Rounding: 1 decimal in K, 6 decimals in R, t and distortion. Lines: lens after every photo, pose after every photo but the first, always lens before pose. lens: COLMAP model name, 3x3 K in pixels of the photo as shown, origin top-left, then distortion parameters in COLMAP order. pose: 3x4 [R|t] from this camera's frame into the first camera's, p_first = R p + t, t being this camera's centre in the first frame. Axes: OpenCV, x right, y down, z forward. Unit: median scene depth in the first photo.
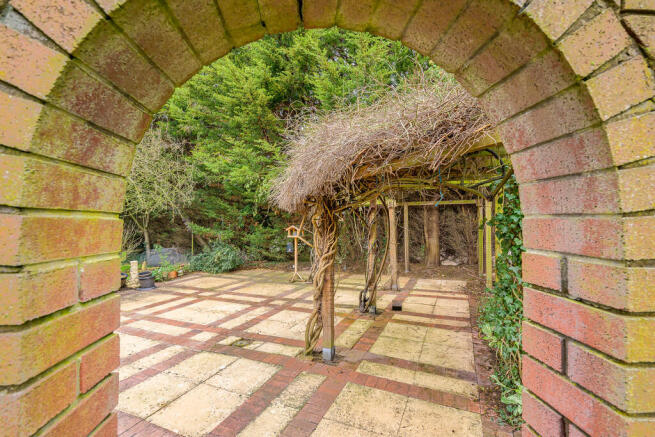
lens RADIAL K [[300.4, 0, 327.5], [0, 300.4, 218.5], [0, 0, 1]] dist [-0.002165, -0.000640]
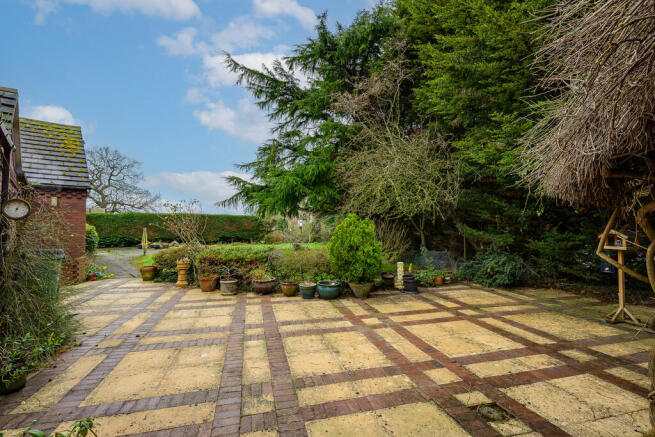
lens RADIAL K [[300.4, 0, 327.5], [0, 300.4, 218.5], [0, 0, 1]] dist [-0.002165, -0.000640]
pose [[0.620591, -0.014299, -0.784004, 0.003232], [0.007620, 0.999896, -0.012205, 0.003181], [0.784098, 0.001601, 0.620635, 0.175714]]
